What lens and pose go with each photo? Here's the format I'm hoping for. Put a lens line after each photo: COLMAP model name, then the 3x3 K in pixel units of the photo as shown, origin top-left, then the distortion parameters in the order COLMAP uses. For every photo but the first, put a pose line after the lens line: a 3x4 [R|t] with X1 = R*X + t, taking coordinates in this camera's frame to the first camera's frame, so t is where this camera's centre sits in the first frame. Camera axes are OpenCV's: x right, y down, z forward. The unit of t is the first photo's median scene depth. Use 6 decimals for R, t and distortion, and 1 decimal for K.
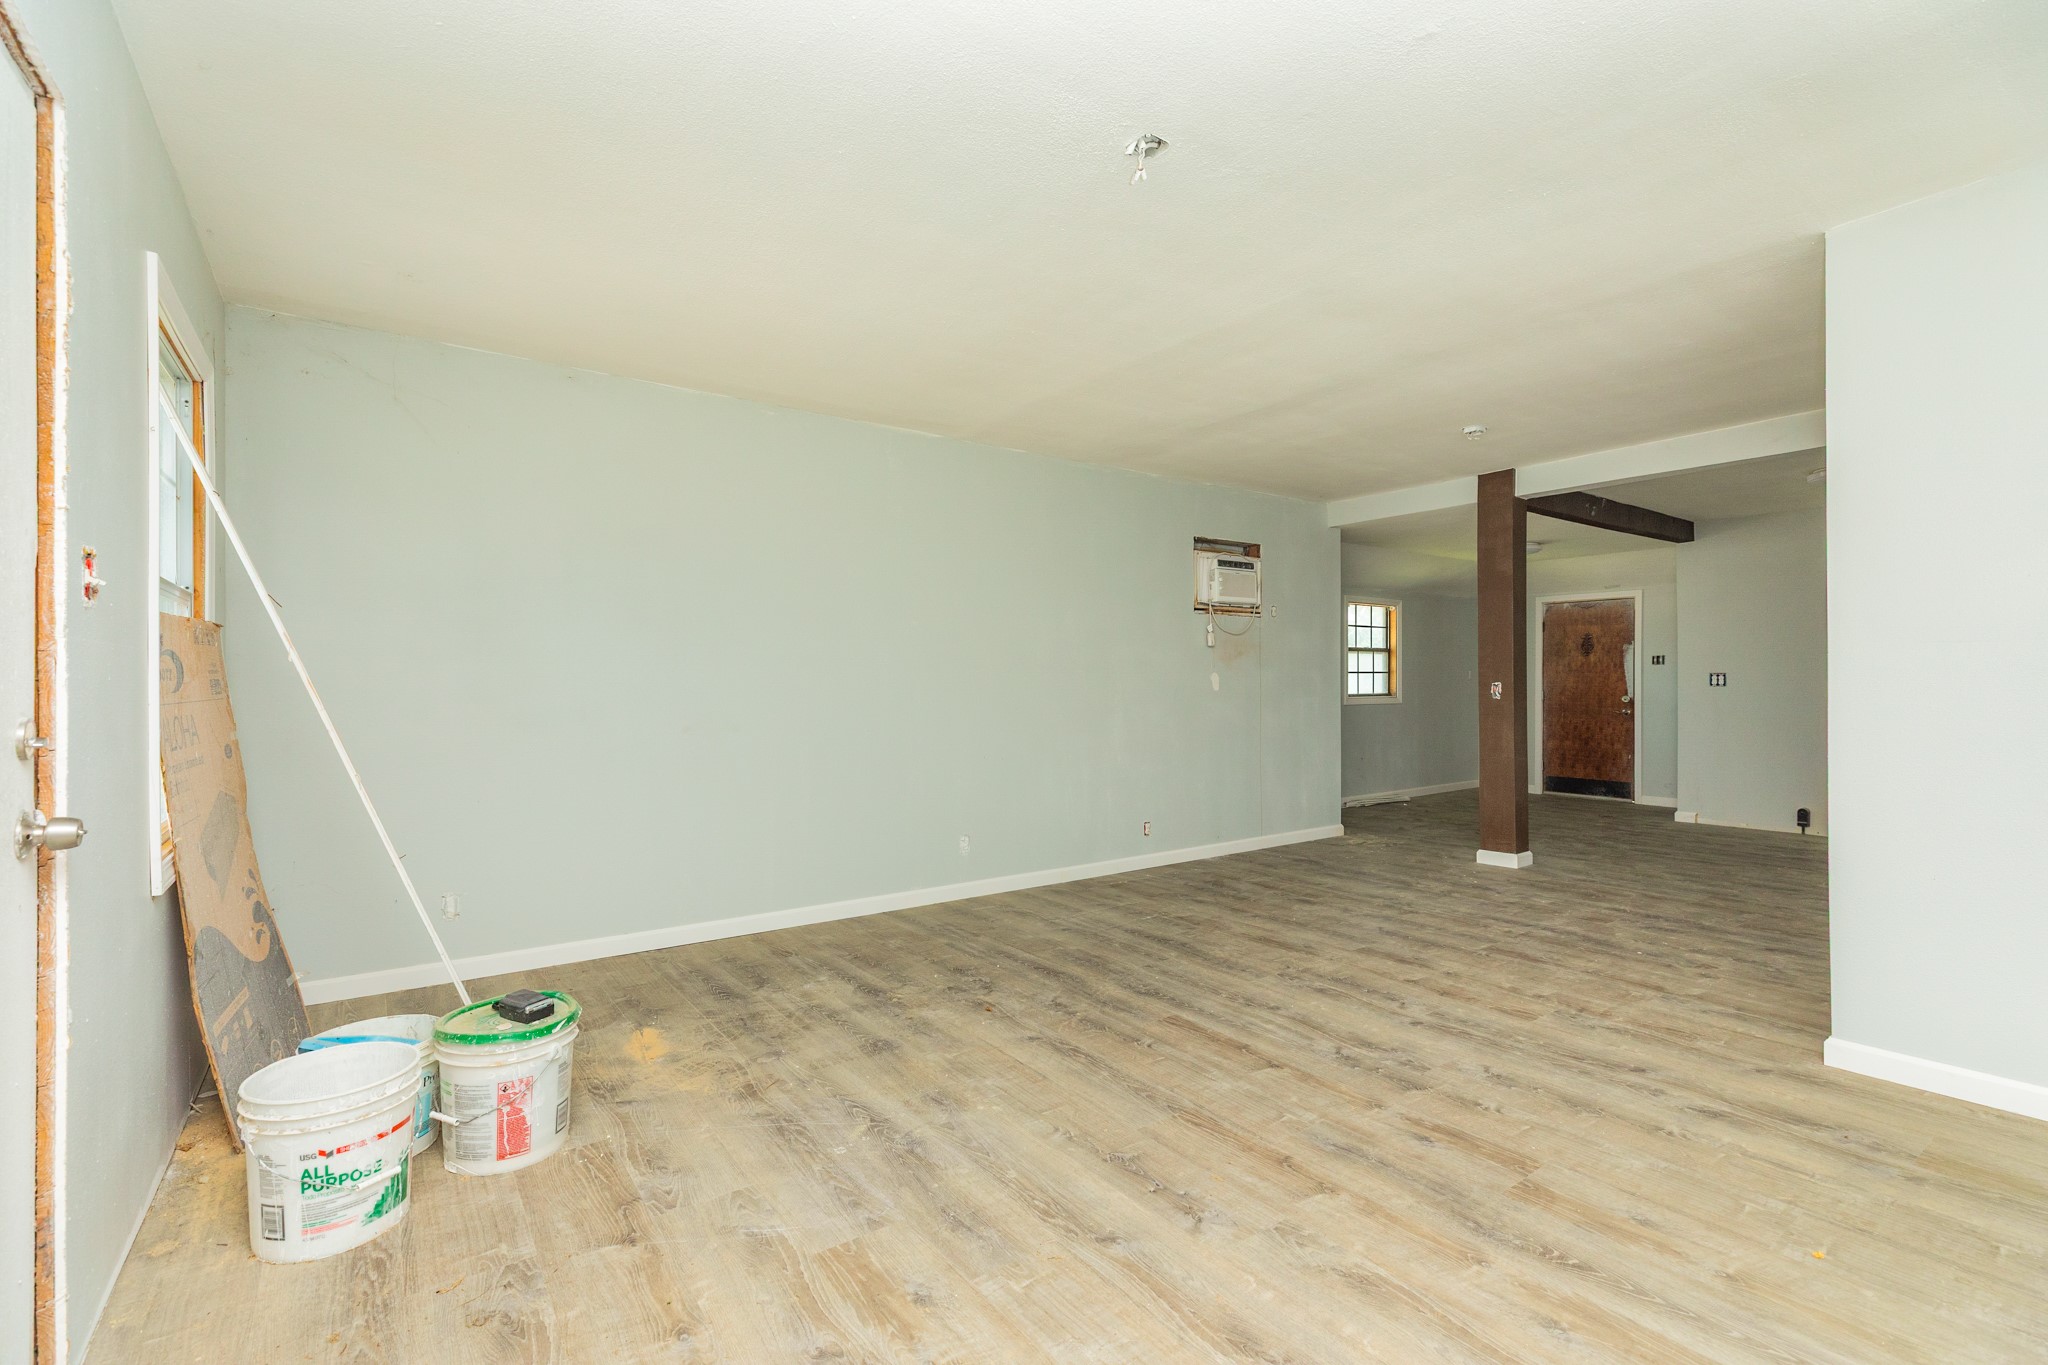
lens RADIAL K [[916.8, 0, 1009.2], [0, 916.8, 685.6], [0, 0, 1]] dist [0.008027, -0.001859]
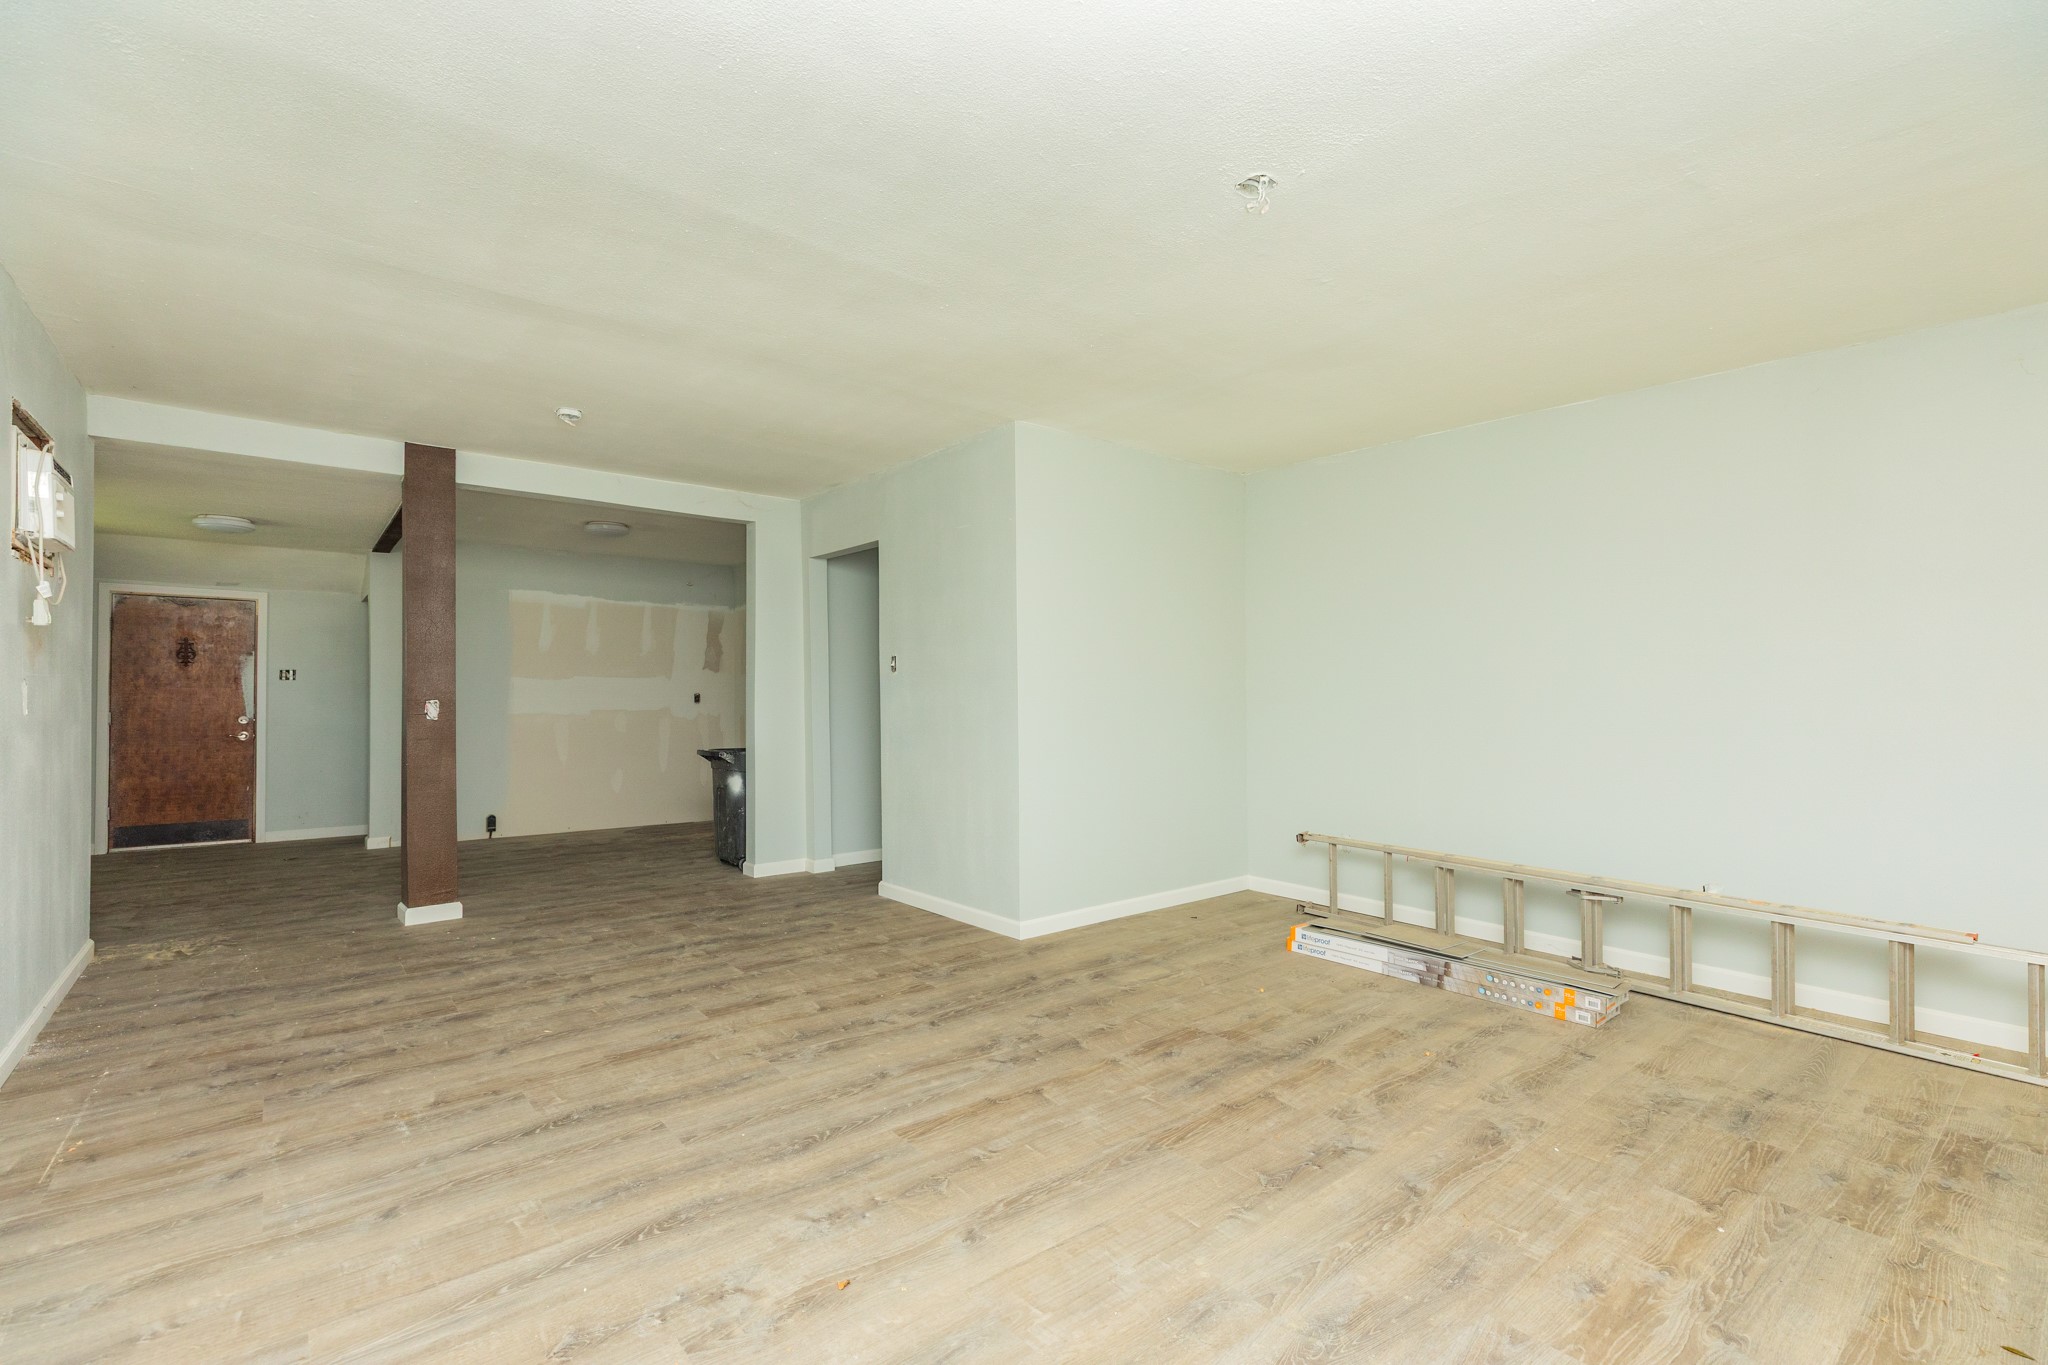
lens RADIAL K [[916.8, 0, 1029.4], [0, 916.8, 695.5], [0, 0, 1]] dist [0.008027, -0.001859]
pose [[-0.077072, 0.005781, 0.997009, -0.514400], [0.001834, 0.999982, -0.005656, -0.003221], [-0.997024, 0.001393, -0.077081, 0.805493]]
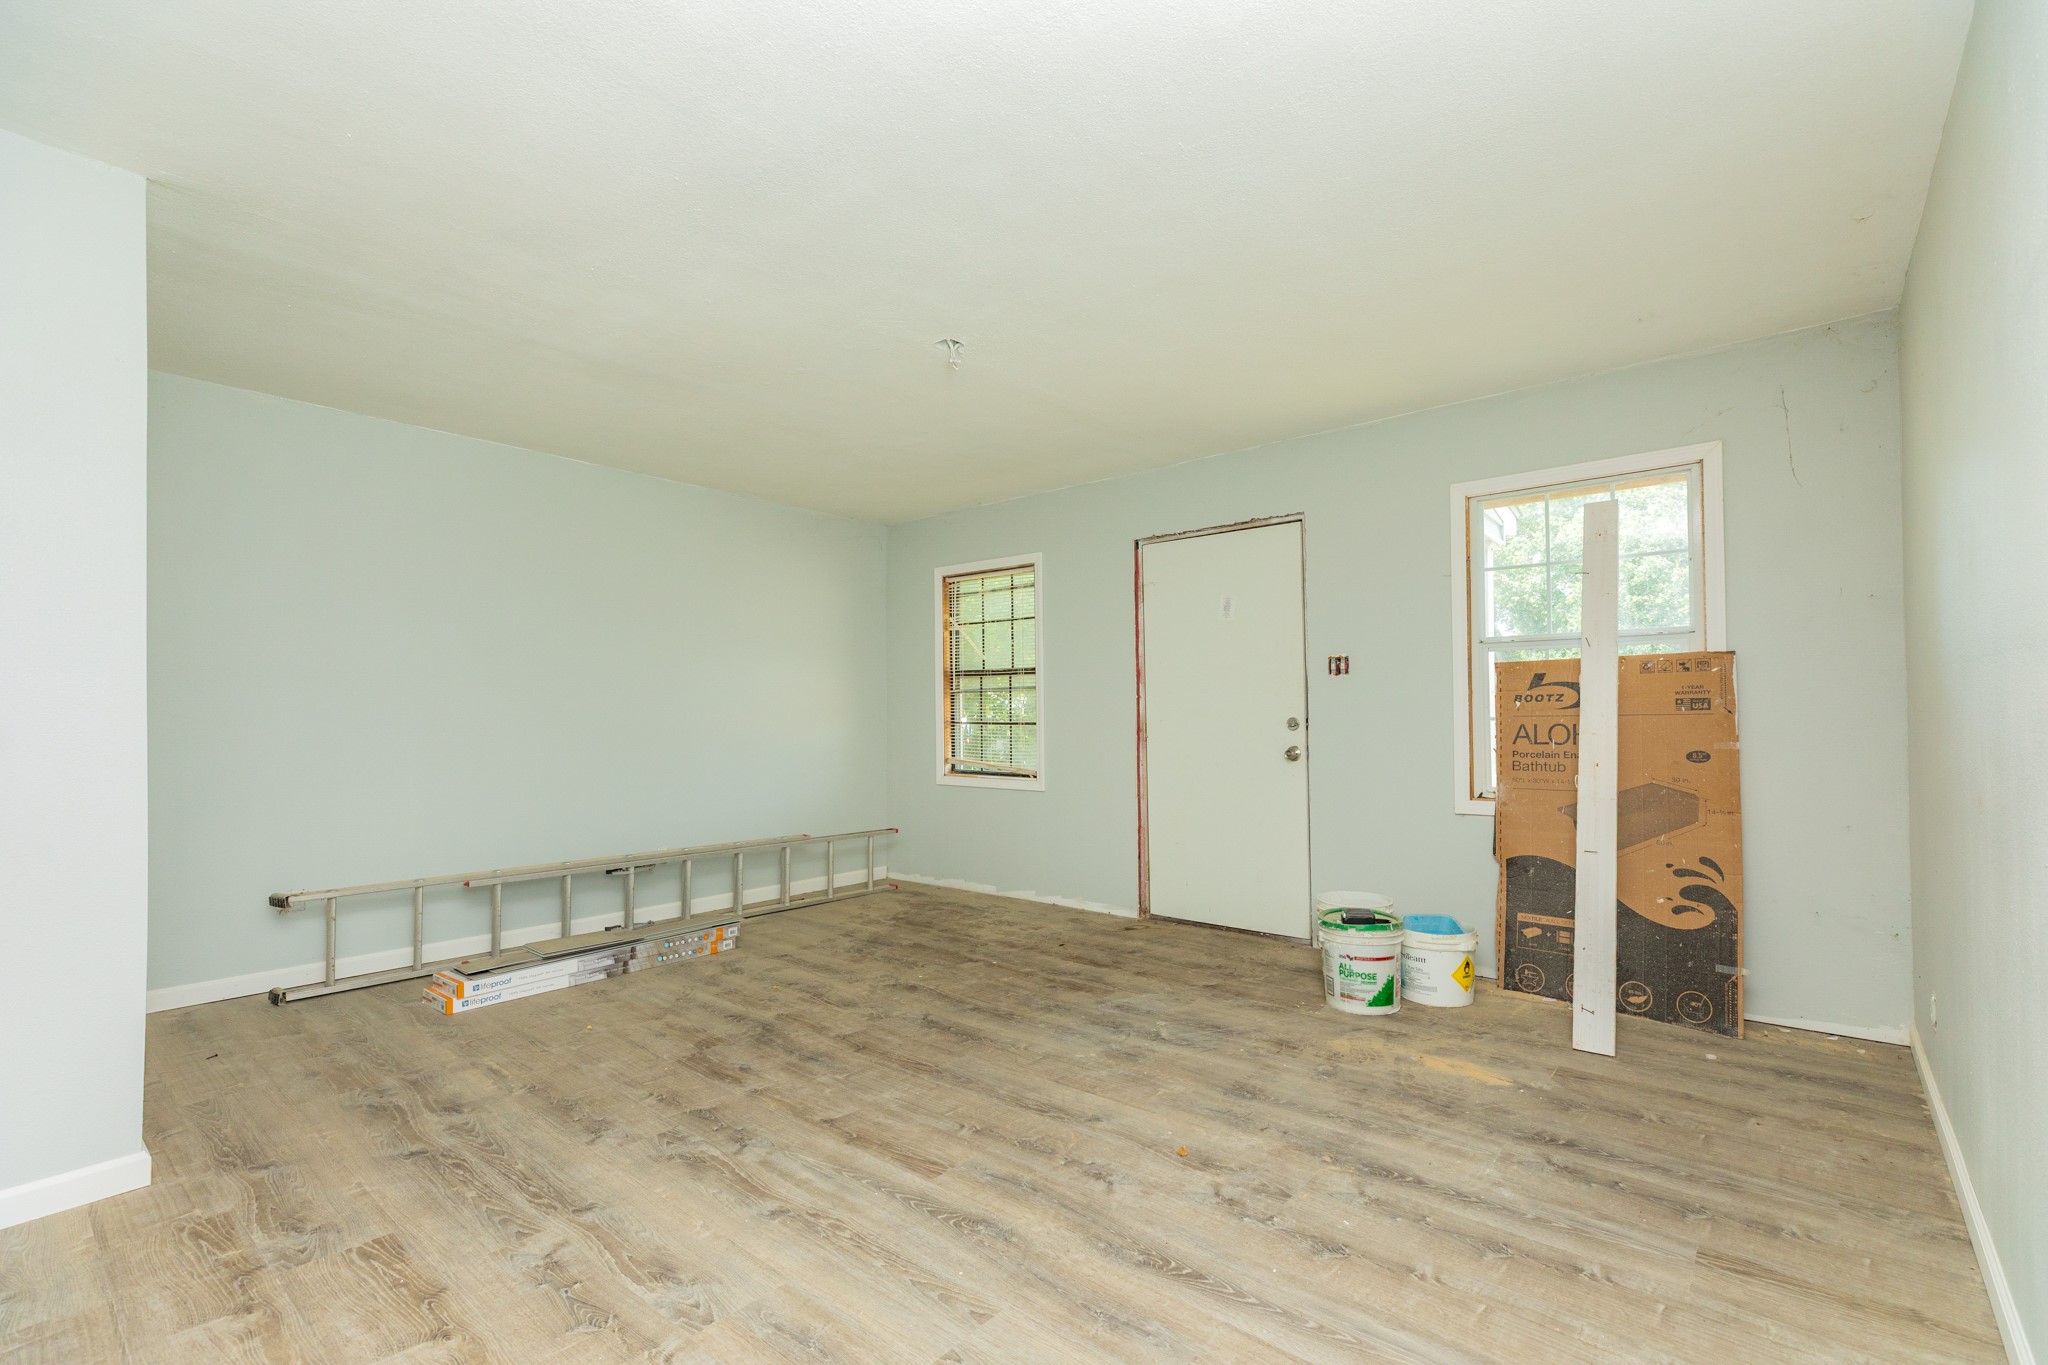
lens RADIAL K [[916.8, 0, 1024.4], [0, 916.8, 691.5], [0, 0, 1]] dist [0.008027, -0.001859]
pose [[-0.966878, 0.007719, -0.255123, 0.246168], [0.012026, 0.999810, -0.015327, -0.004909], [0.254956, -0.017887, -0.966787, 1.458908]]
